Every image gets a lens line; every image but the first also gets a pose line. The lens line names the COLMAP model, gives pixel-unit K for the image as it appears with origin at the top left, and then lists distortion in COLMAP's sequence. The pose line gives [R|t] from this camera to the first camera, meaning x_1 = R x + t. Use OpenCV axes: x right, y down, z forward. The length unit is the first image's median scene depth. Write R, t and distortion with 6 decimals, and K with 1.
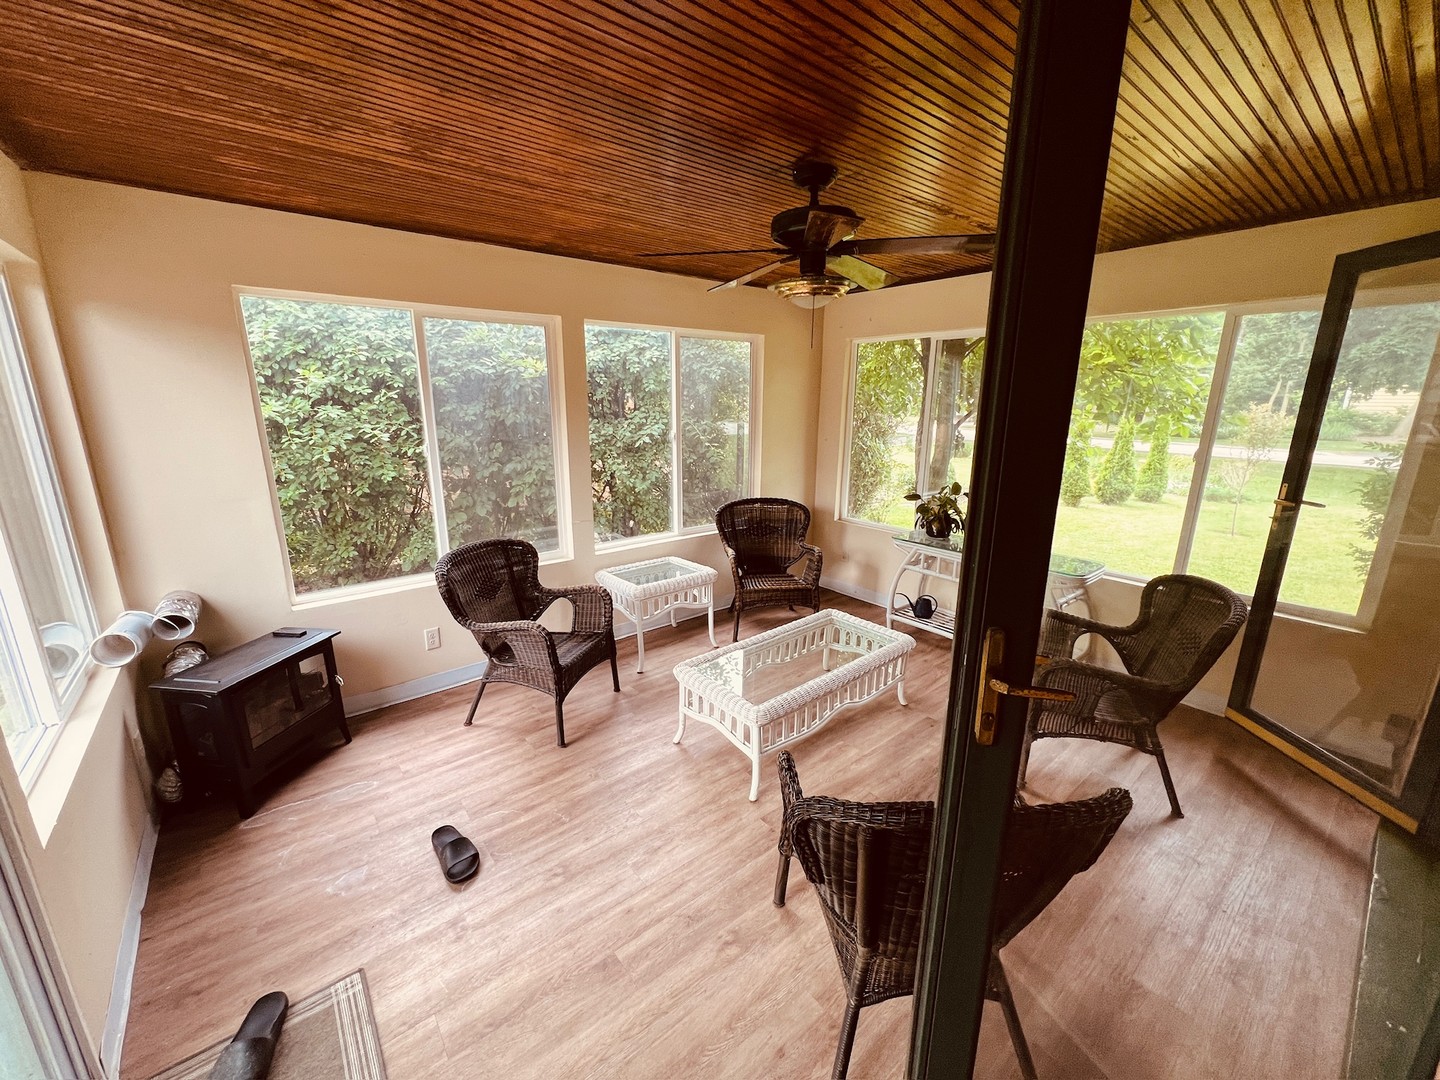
lens RADIAL K [[575.7, 0, 717.0], [0, 575.7, 540.8], [0, 0, 1]] dist [-0.001598, 0.000550]
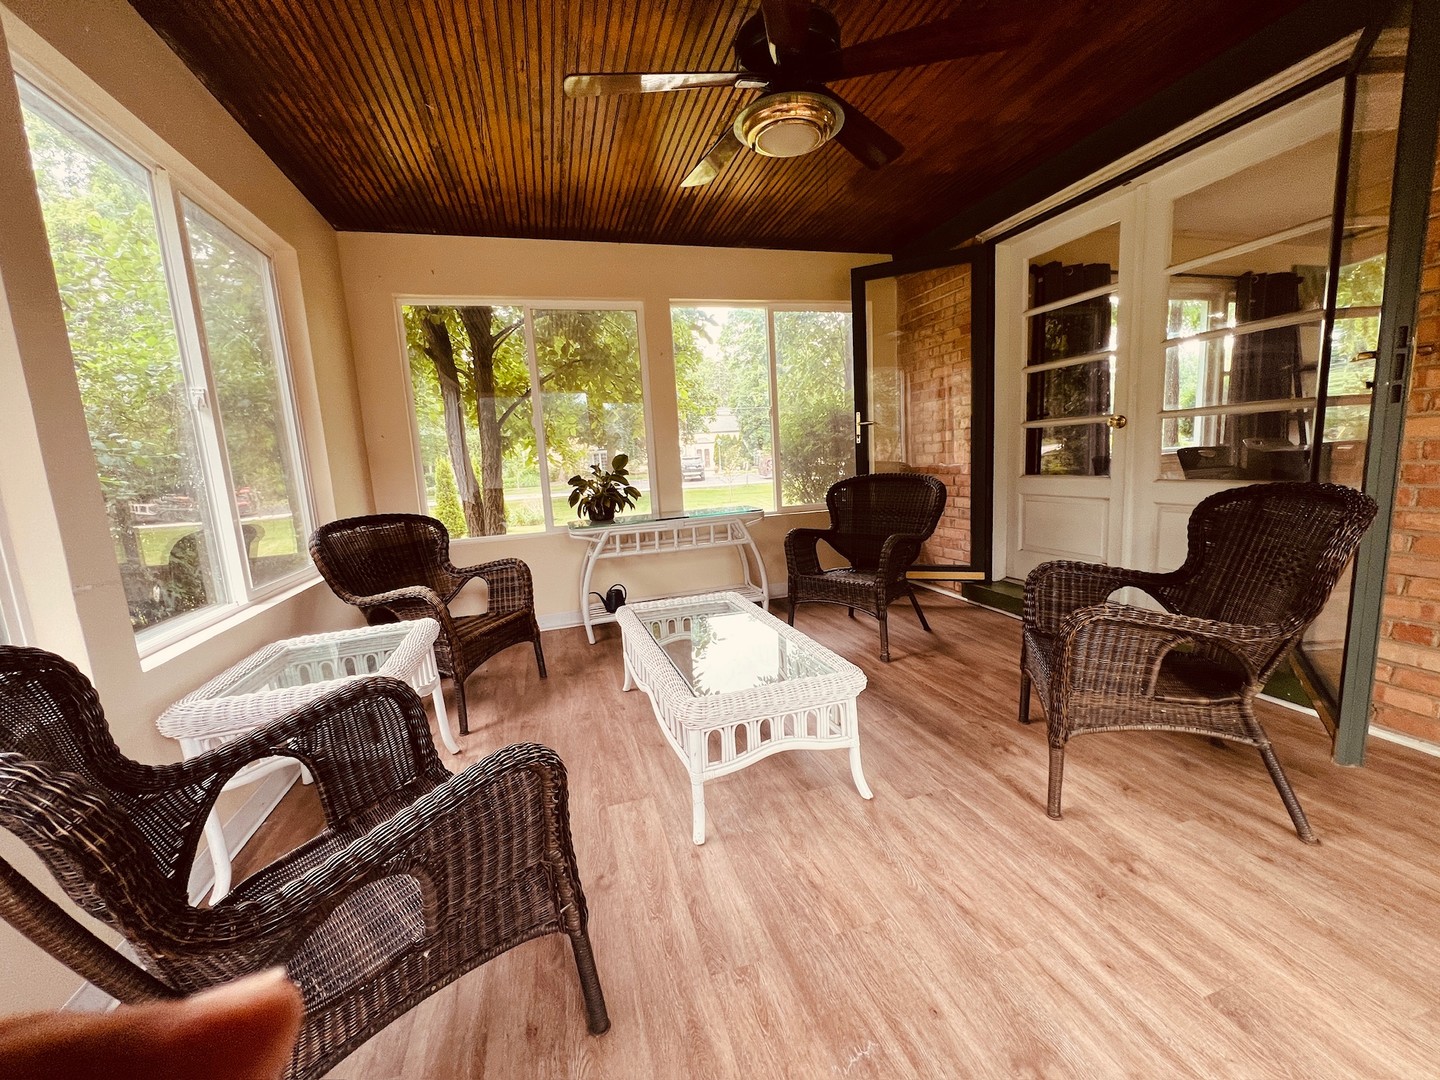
lens RADIAL K [[575.7, 0, 721.4], [0, 575.7, 539.1], [0, 0, 1]] dist [-0.001598, 0.000550]
pose [[0.375136, -0.161085, 0.912866, -0.686985], [0.279965, 0.958485, 0.054085, 0.048259], [-0.883681, 0.235281, 0.404660, 0.868849]]
